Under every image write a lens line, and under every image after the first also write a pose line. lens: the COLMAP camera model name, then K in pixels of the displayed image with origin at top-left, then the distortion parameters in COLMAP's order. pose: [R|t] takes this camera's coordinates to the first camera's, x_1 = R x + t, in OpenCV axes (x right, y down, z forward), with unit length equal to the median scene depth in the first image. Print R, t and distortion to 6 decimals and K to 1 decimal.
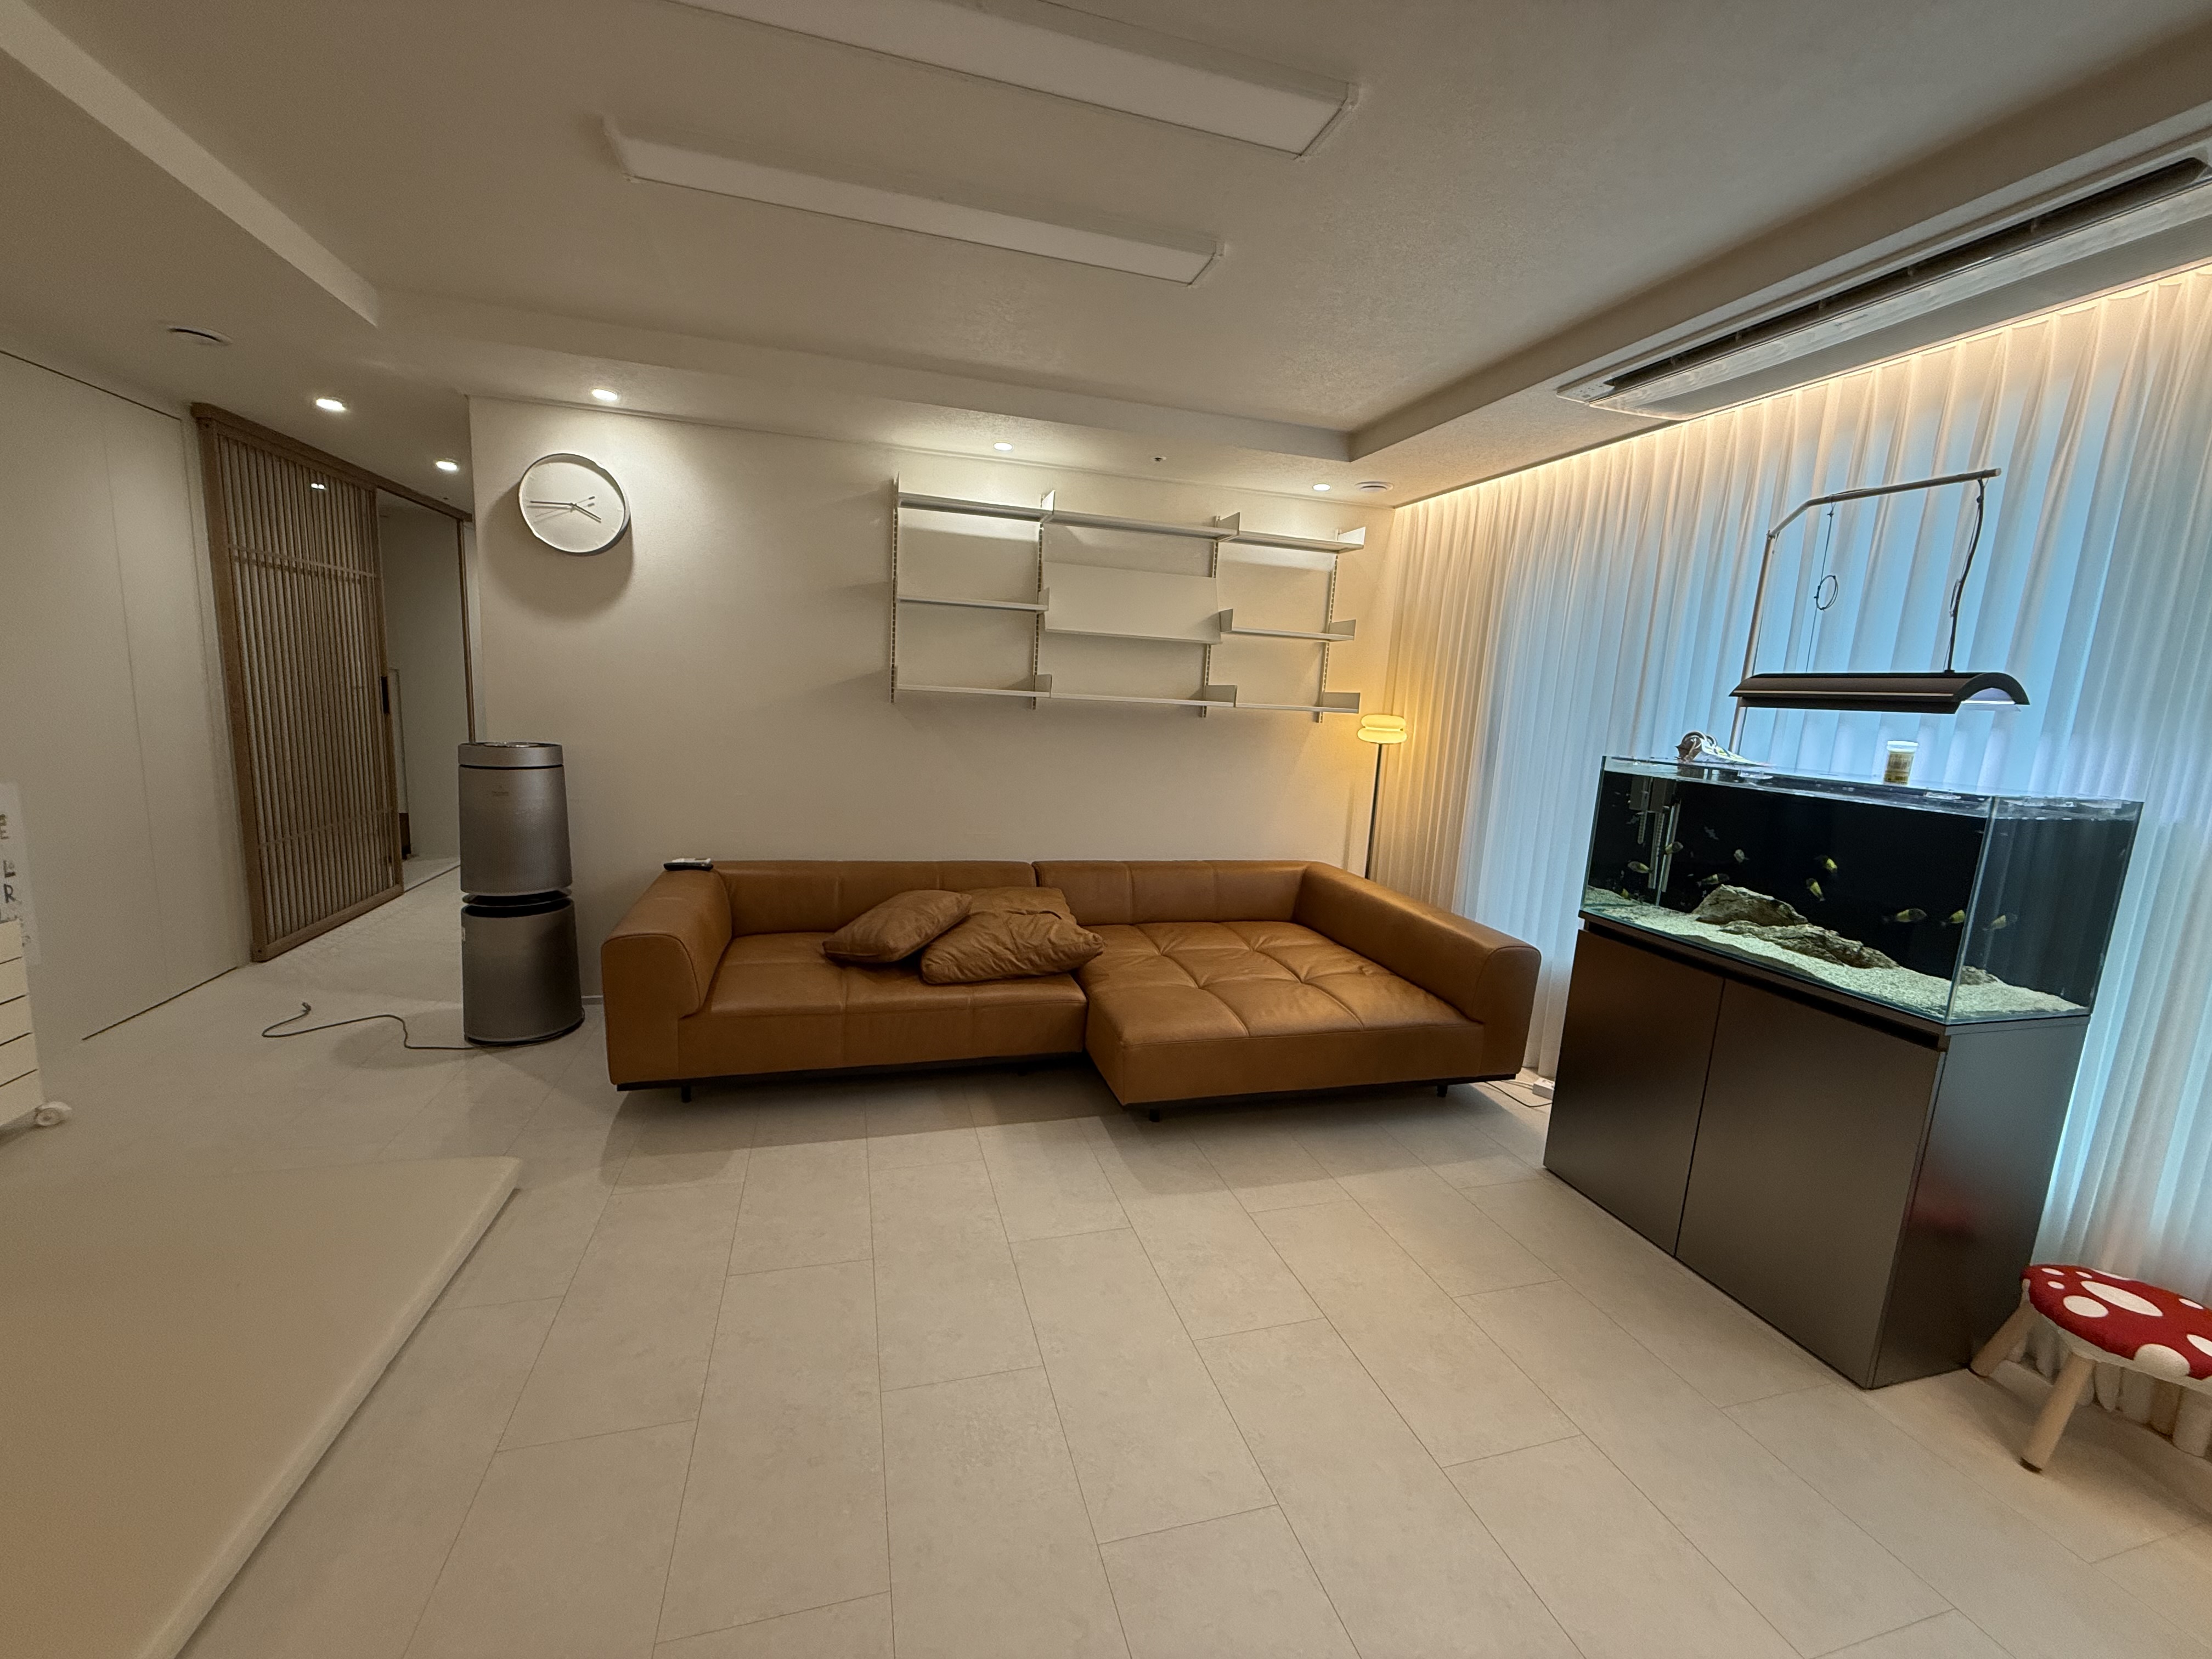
lens RADIAL K [[885.1, 0, 1106.0], [0, 885.1, 829.5], [0, 0, 1]] dist [0.000760, 0.000045]
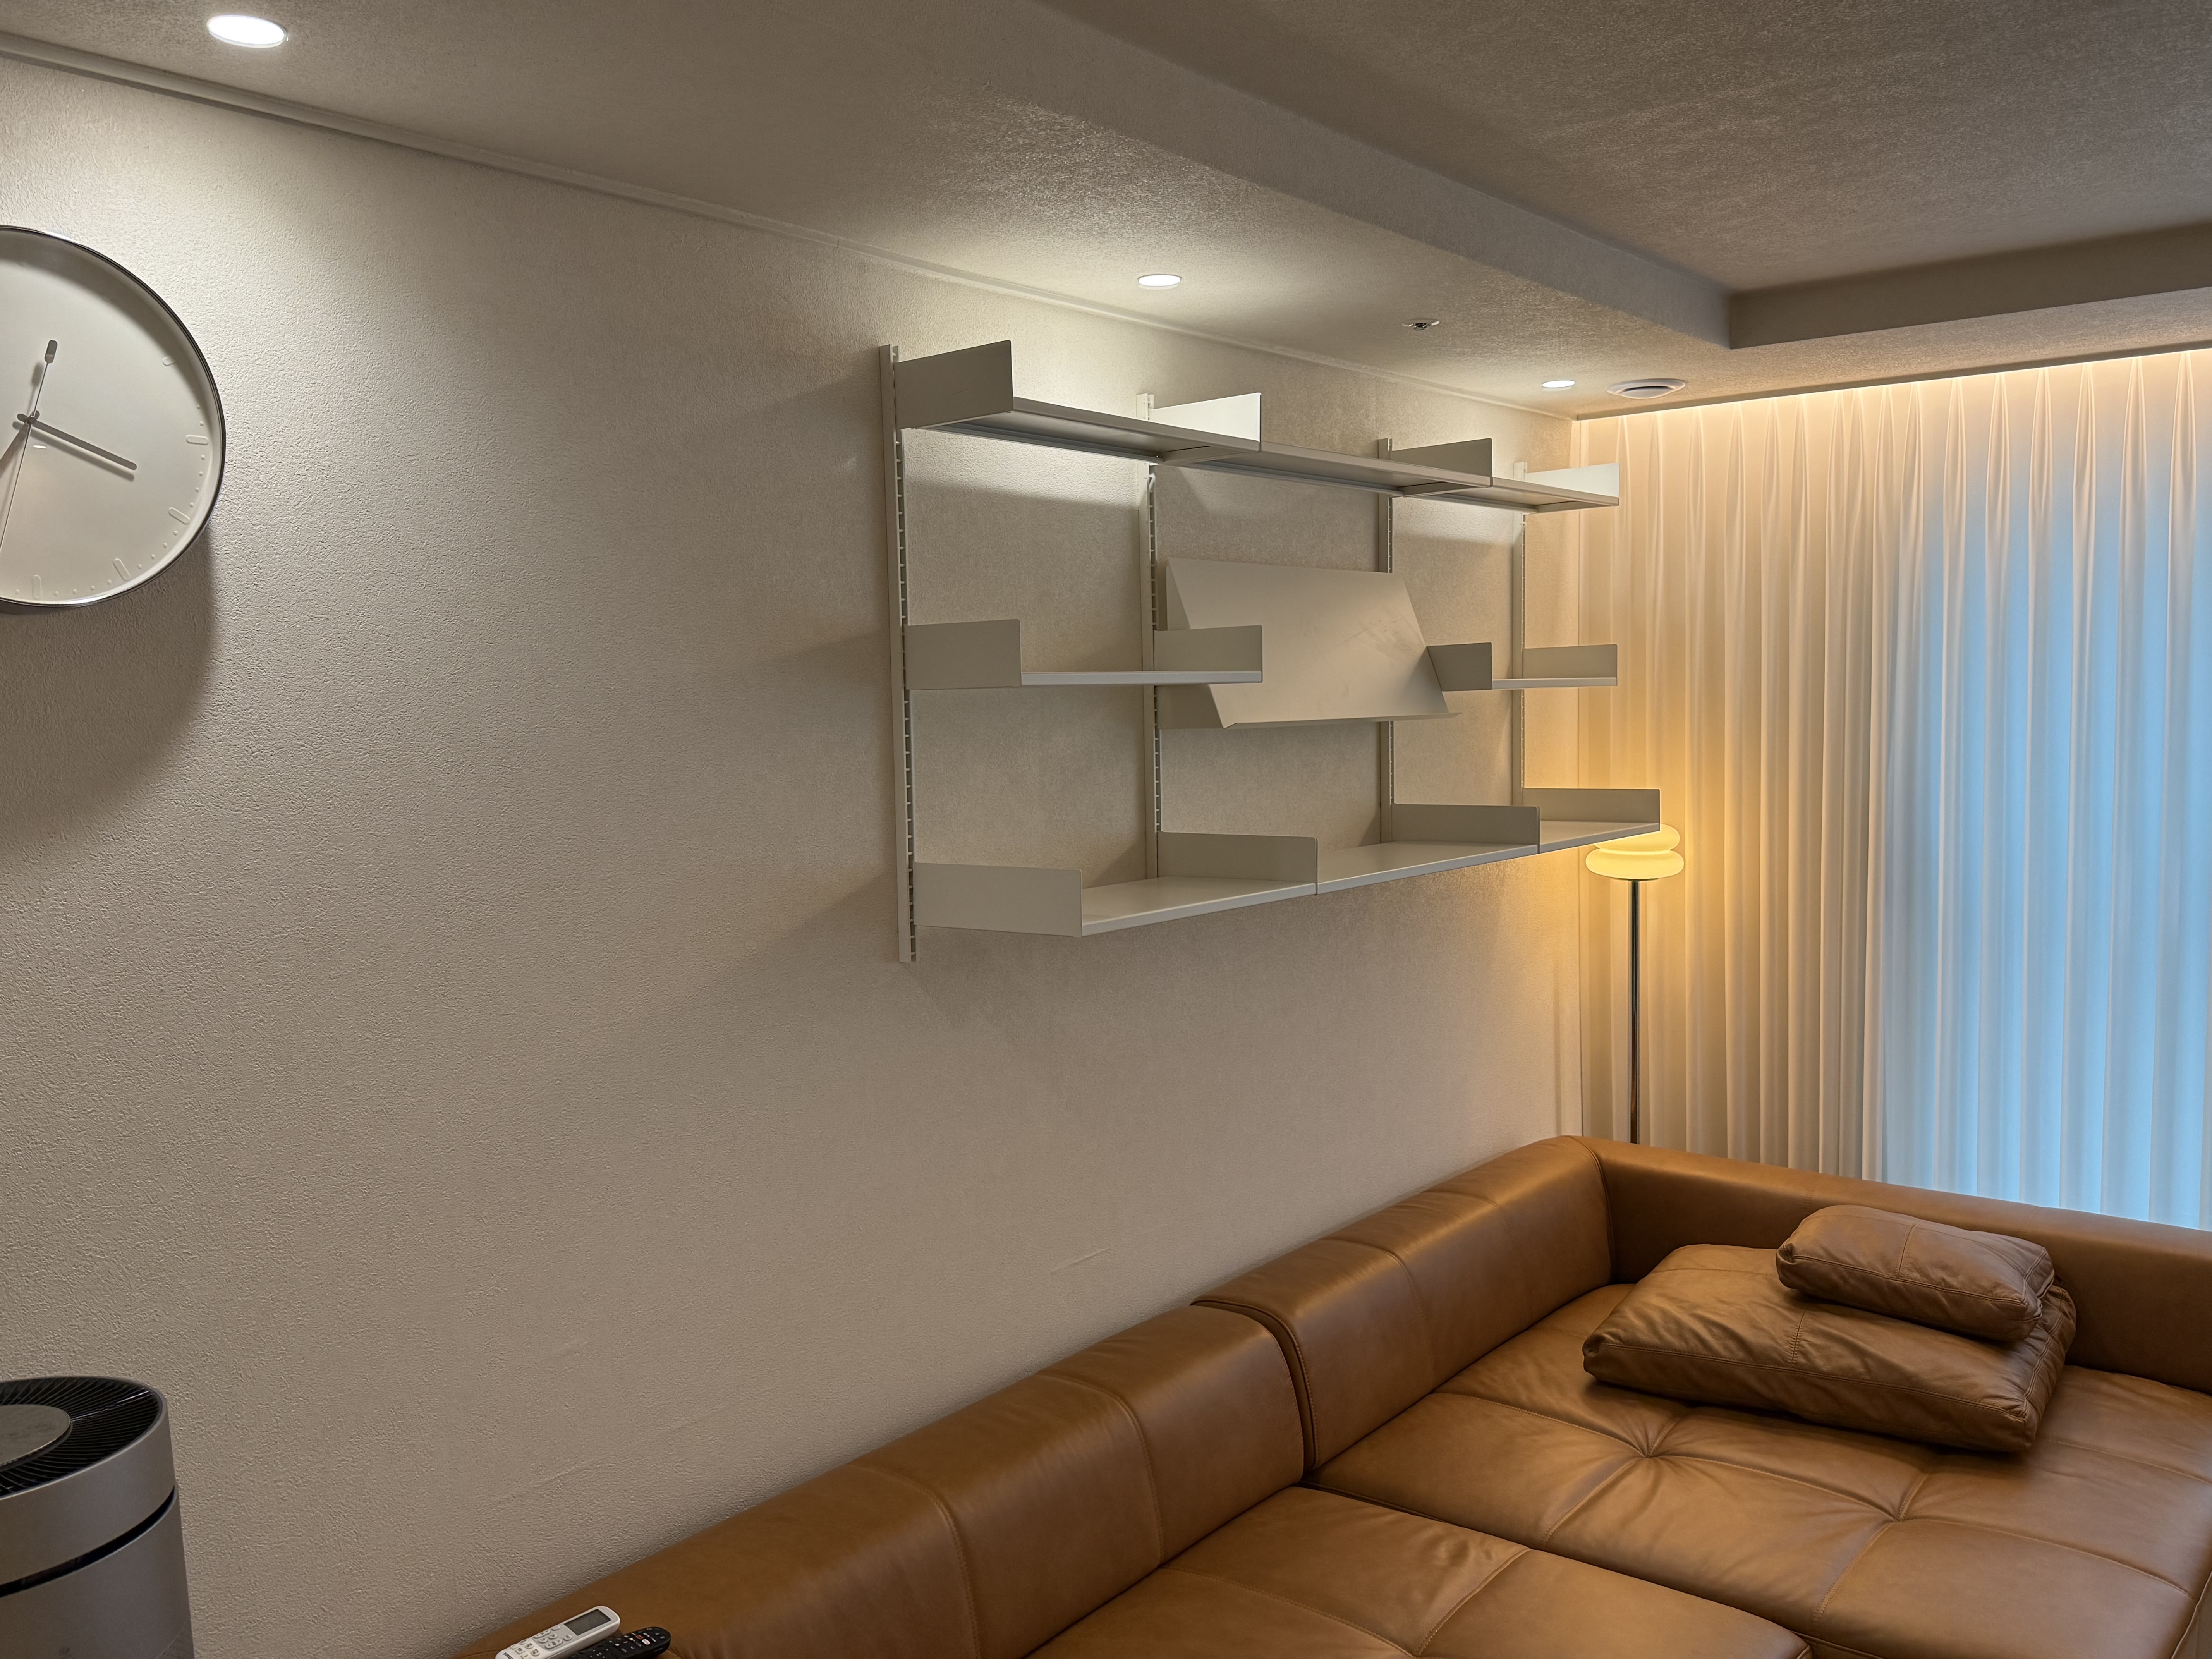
lens RADIAL K [[1810.8, 0, 1112.5], [0, 1810.8, 826.6], [0, 0, 1]] dist [0.144425, -0.248390]
pose [[0.807689, -0.116465, 0.577992, -0.577820], [0.158816, 0.987039, -0.023043, -0.164805], [-0.567817, 0.110406, 0.815717, 0.349292]]
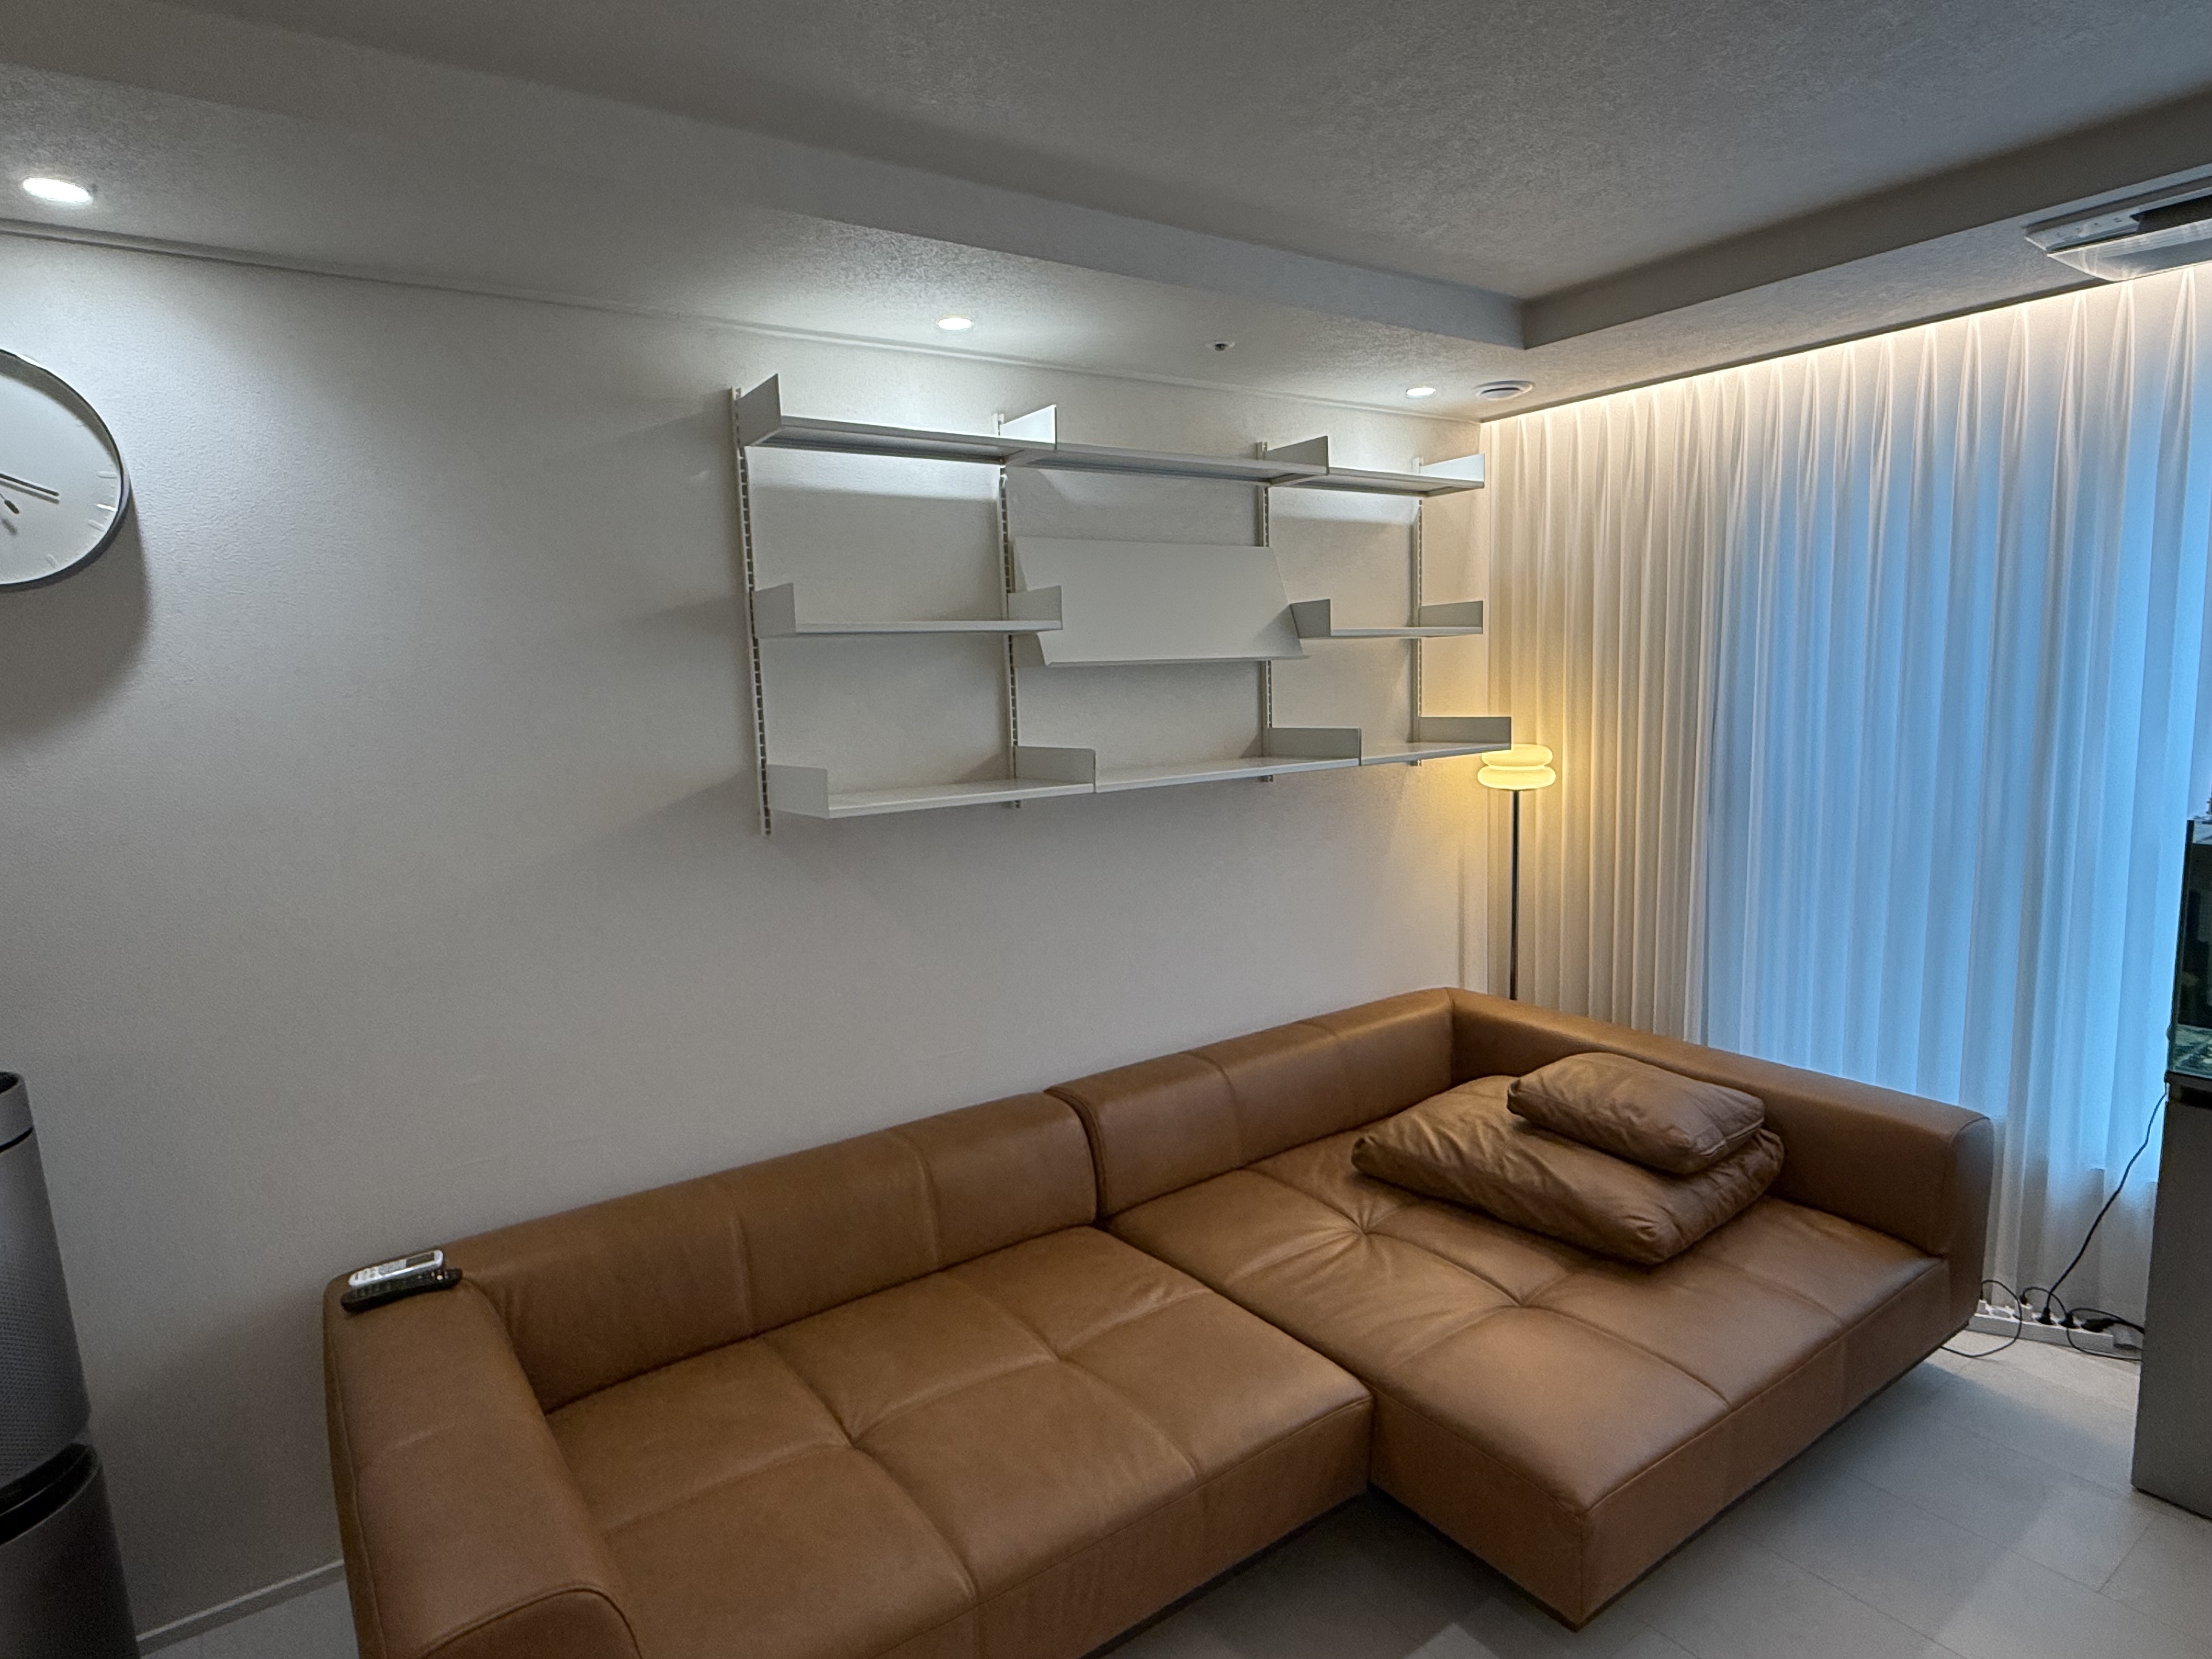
lens RADIAL K [[1238.4, 0, 1103.6], [0, 1238.4, 837.4], [0, 0, 1]] dist [-0.001888, 0.000422]
pose [[0.937559, -0.131867, 0.321859, -0.282062], [0.138695, 0.990334, 0.001731, -0.116228], [-0.318976, 0.043017, 0.946786, 0.281002]]
